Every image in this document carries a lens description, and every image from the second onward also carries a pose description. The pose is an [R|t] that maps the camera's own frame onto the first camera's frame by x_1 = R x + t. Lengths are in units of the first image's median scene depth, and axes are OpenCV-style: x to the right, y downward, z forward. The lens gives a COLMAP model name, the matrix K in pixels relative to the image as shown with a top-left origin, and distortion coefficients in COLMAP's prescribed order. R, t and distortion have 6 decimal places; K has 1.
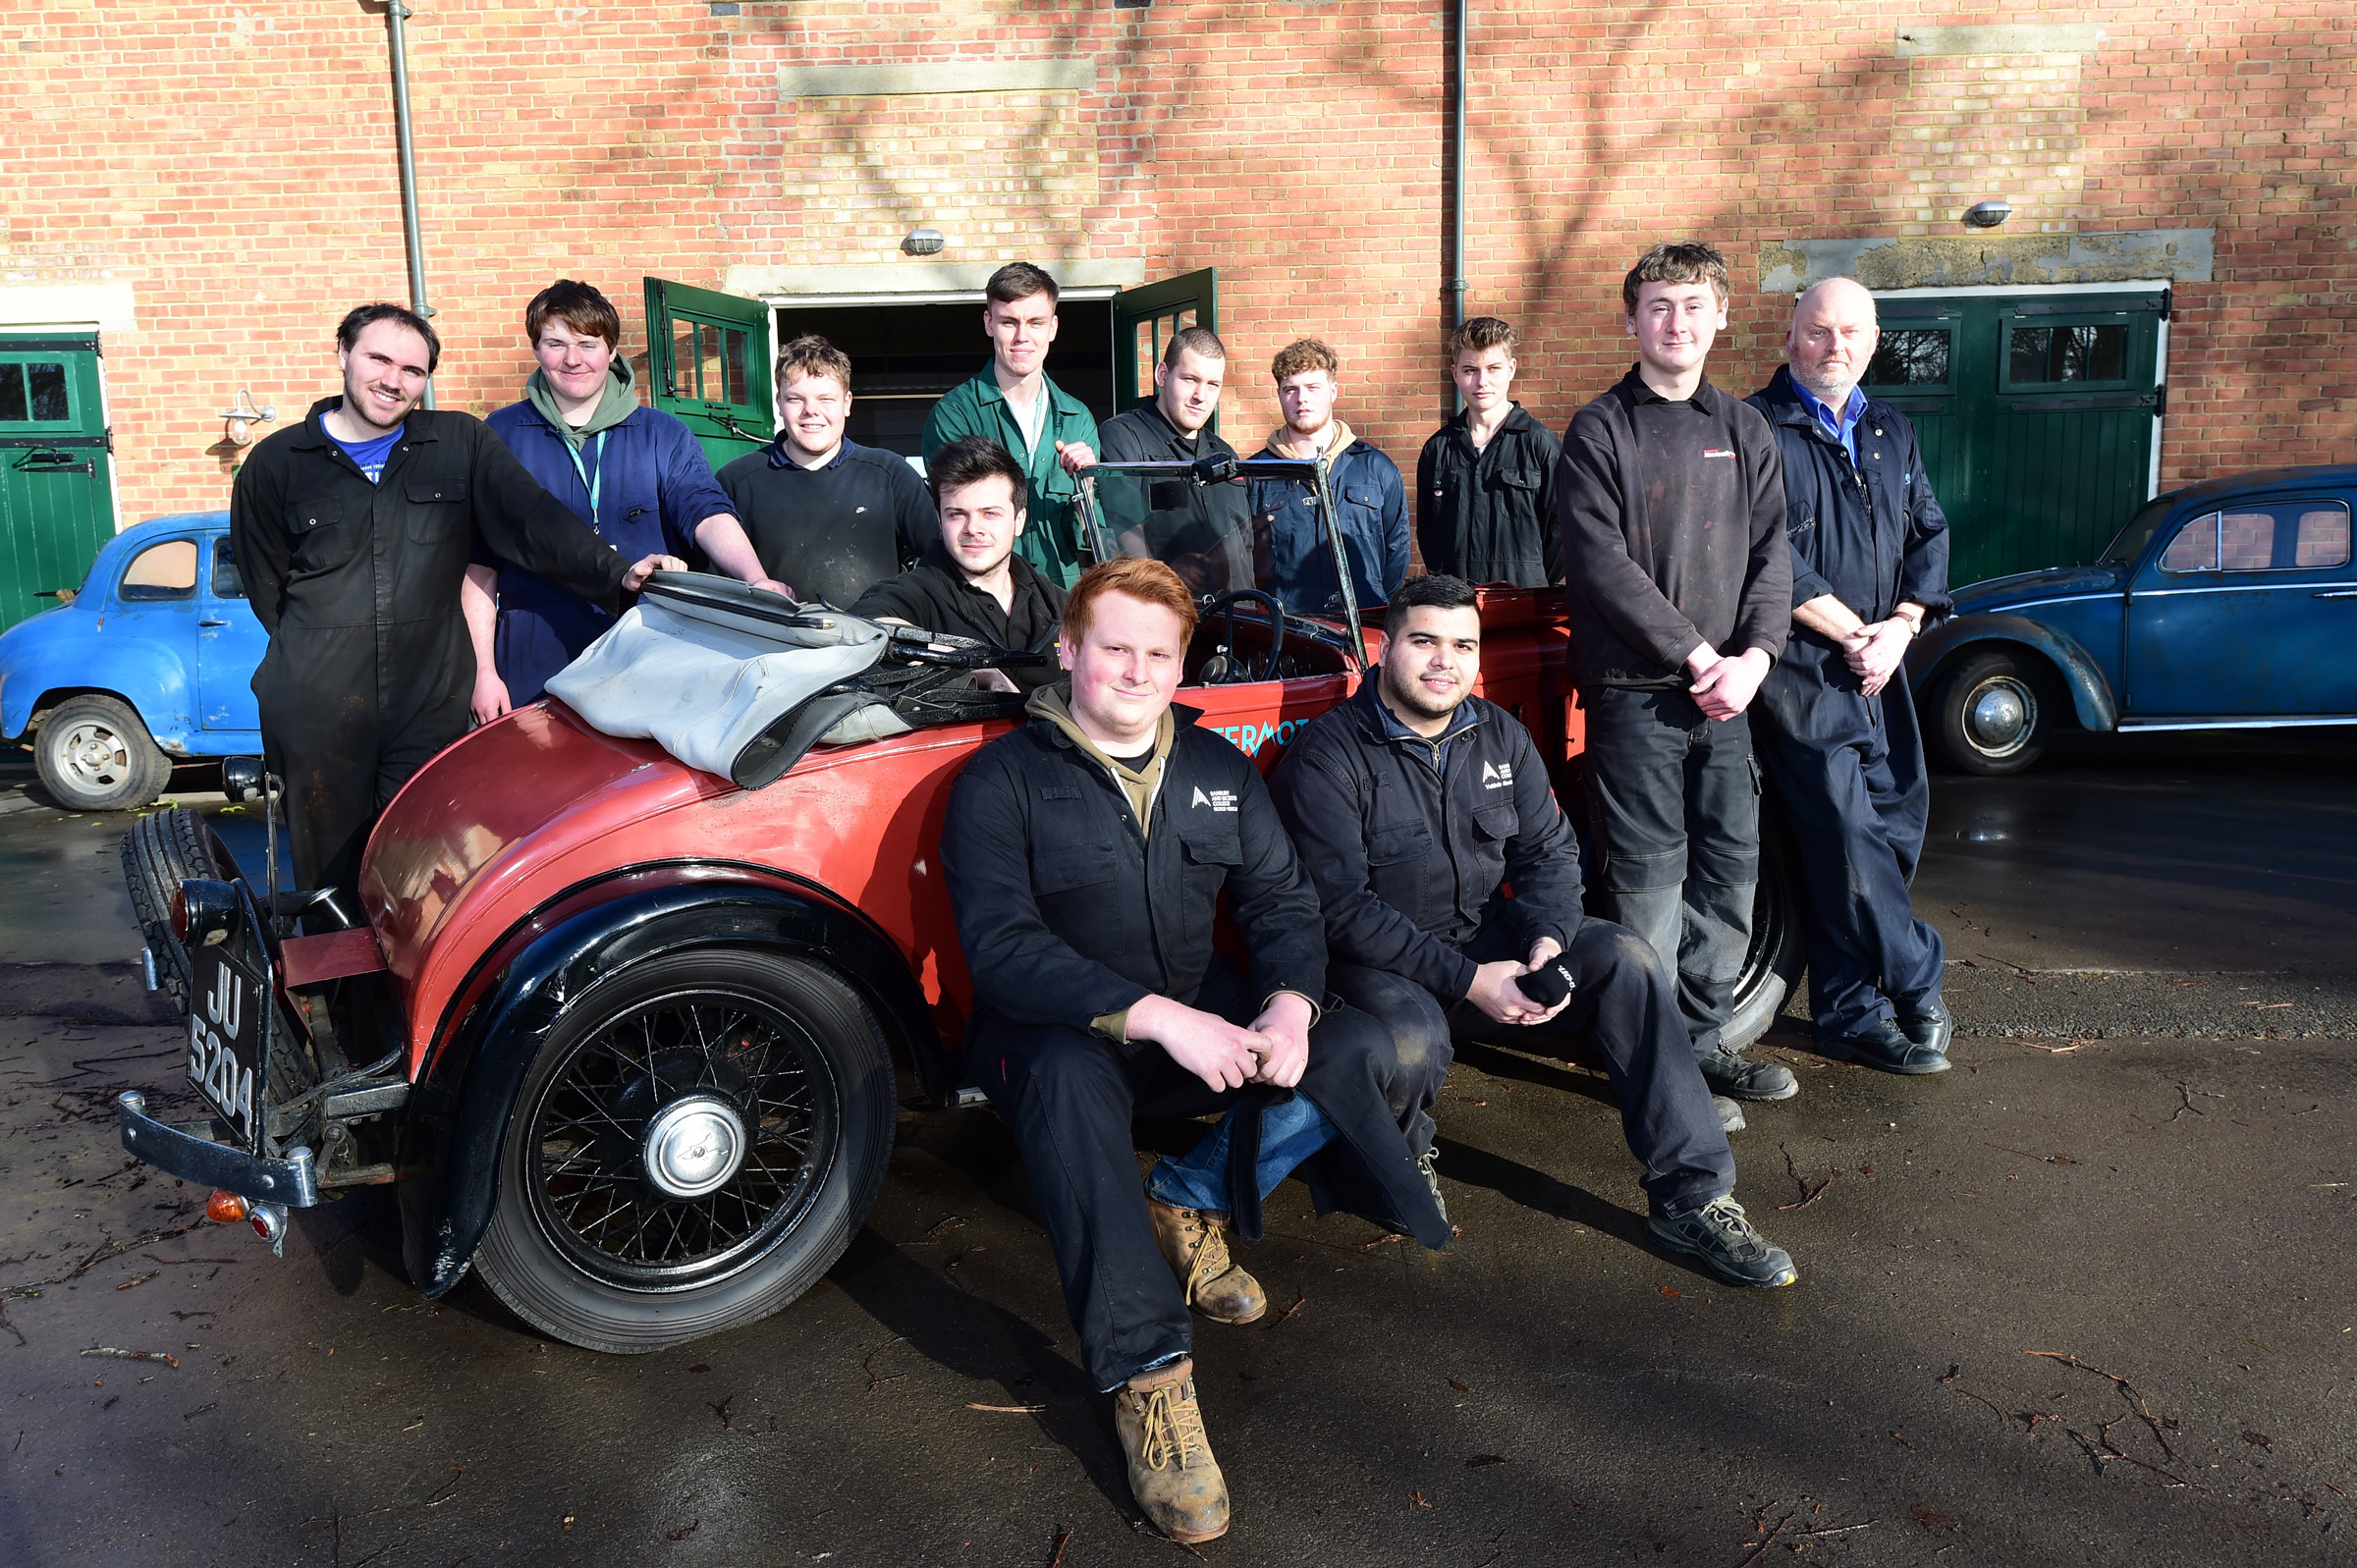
lens RADIAL K [[1573.5, 0, 1177.7], [0, 1573.5, 932.2], [0, 0, 1]] dist [0.004849, 0.004685]
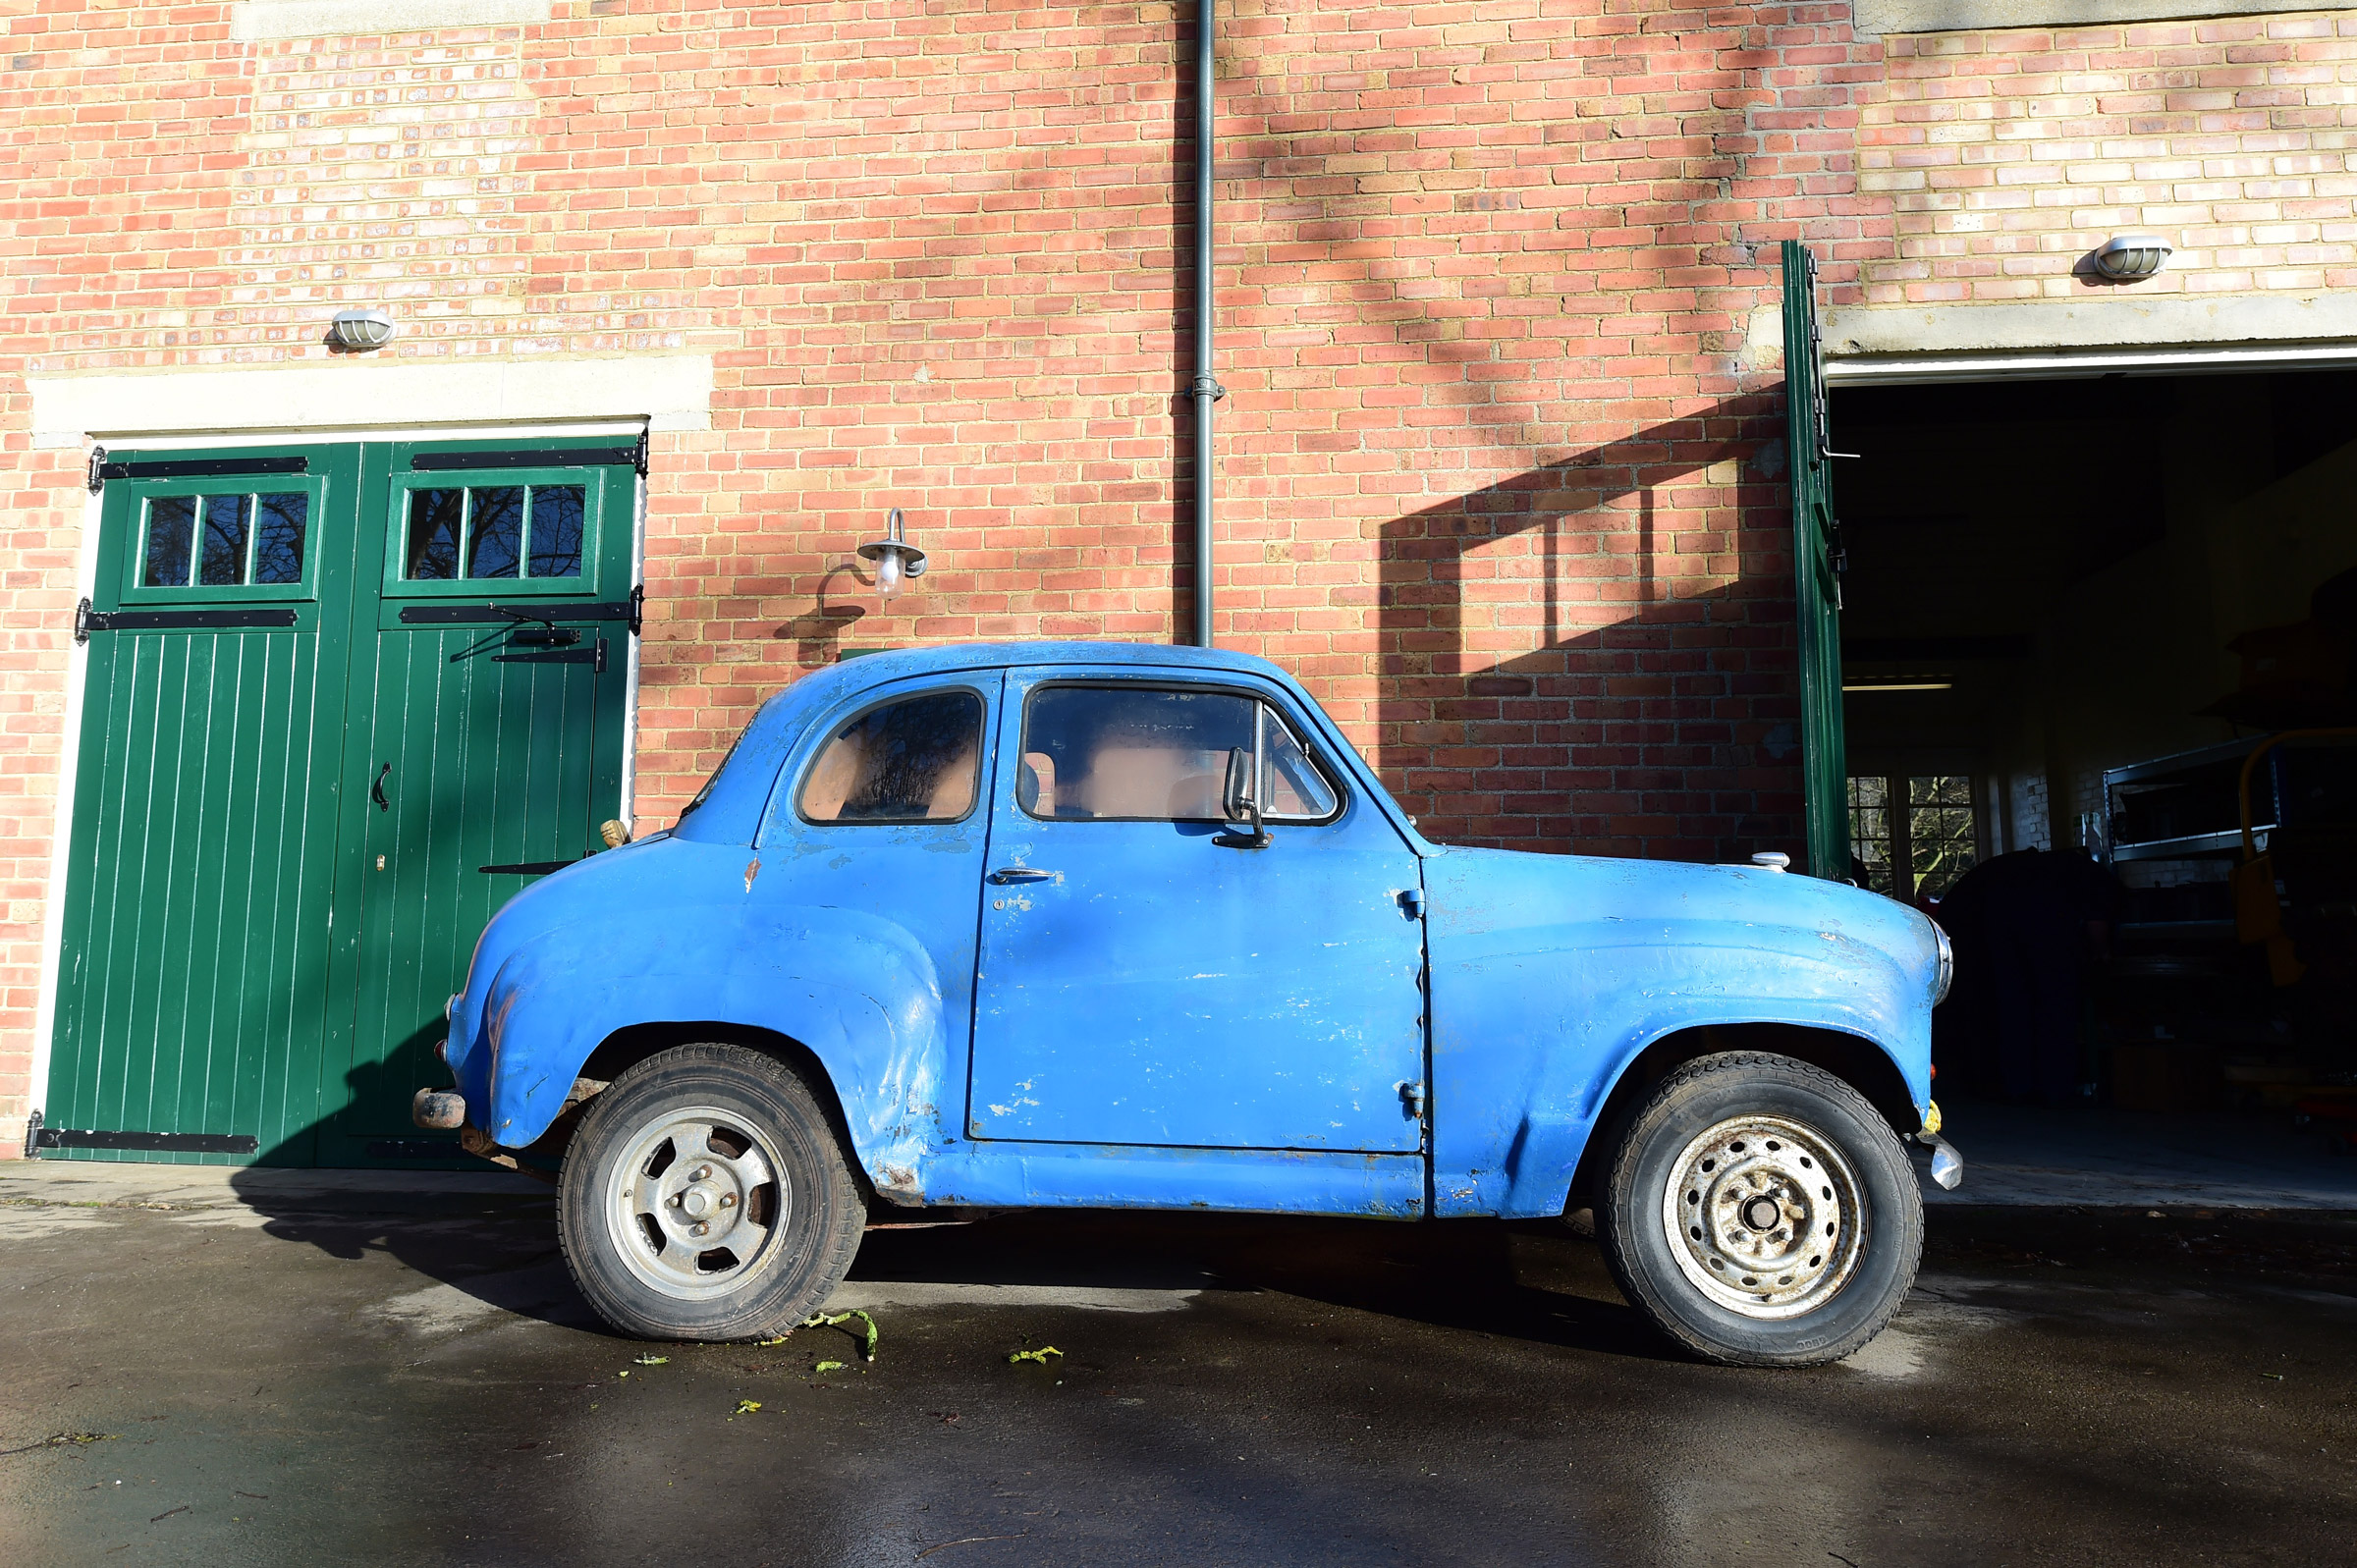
lens RADIAL K [[1573.5, 0, 1177.7], [0, 1573.5, 932.2], [0, 0, 1]] dist [0.004849, 0.004685]
pose [[0.996271, 0.014691, -0.085015, -0.440137], [-0.034861, 0.969917, -0.240927, -0.070361], [0.078918, 0.242992, 0.966813, 0.505459]]
